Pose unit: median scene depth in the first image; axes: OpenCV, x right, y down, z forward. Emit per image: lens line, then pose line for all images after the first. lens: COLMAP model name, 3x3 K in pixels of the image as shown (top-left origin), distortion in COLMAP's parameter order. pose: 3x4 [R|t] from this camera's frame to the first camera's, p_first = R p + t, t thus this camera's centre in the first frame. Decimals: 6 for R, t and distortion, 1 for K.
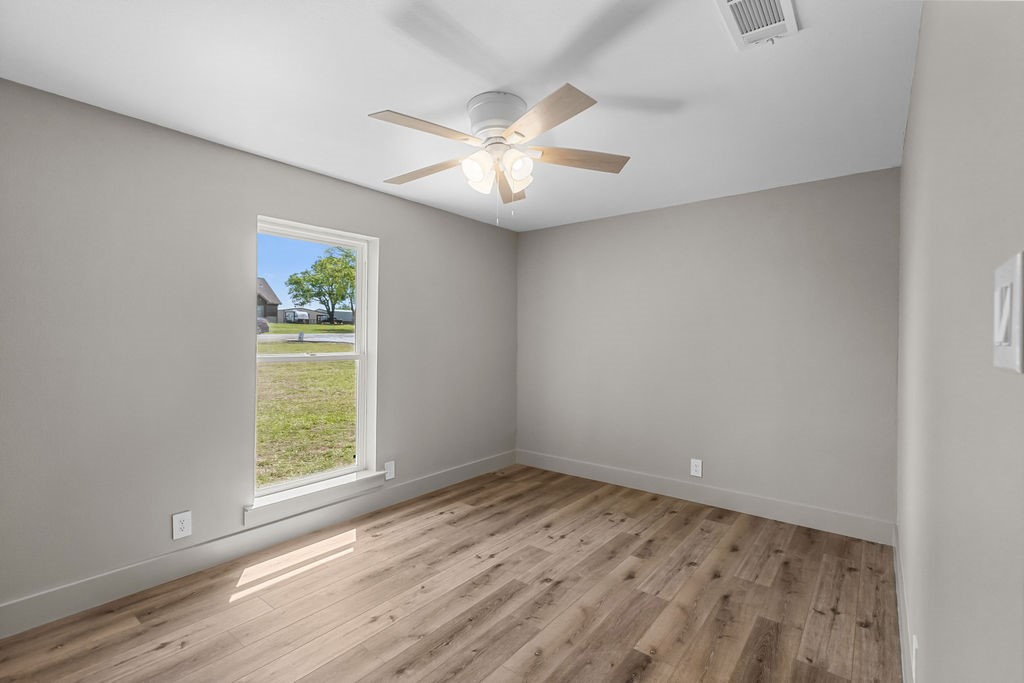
lens RADIAL K [[450.2, 0, 512.8], [0, 450.2, 337.7], [0, 0, 1]] dist [0.016734, -0.000018]
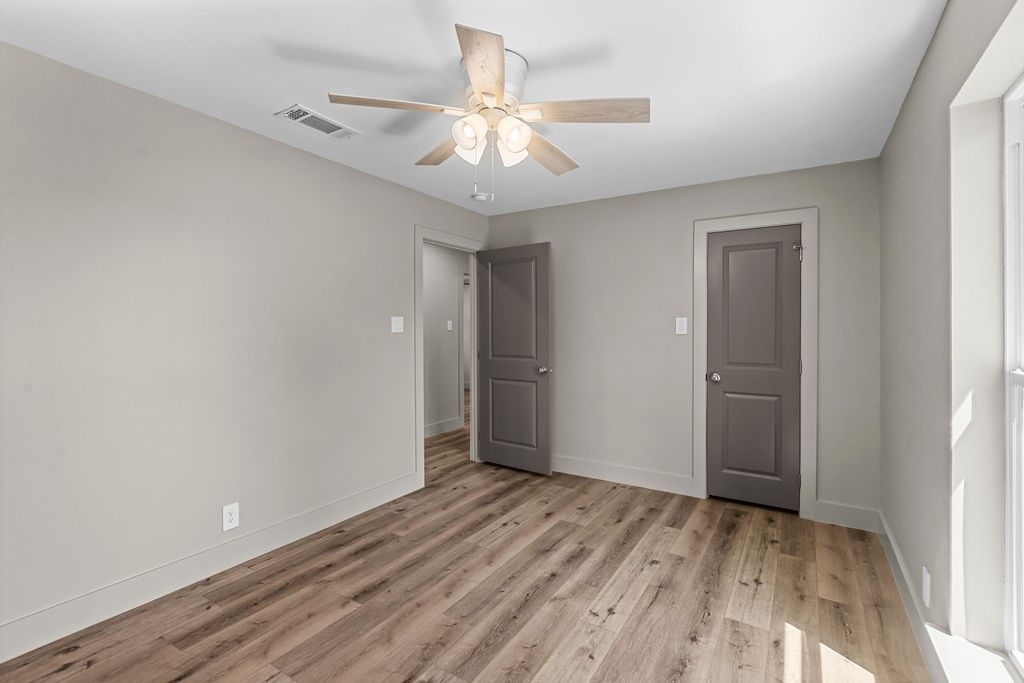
lens RADIAL K [[450.2, 0, 509.5], [0, 450.2, 339.4], [0, 0, 1]] dist [0.016734, -0.000018]
pose [[-0.994283, -0.006445, -0.106580, 0.025872], [-0.008612, 0.999765, 0.019882, 0.005601], [0.106427, 0.020686, -0.994105, 1.991663]]
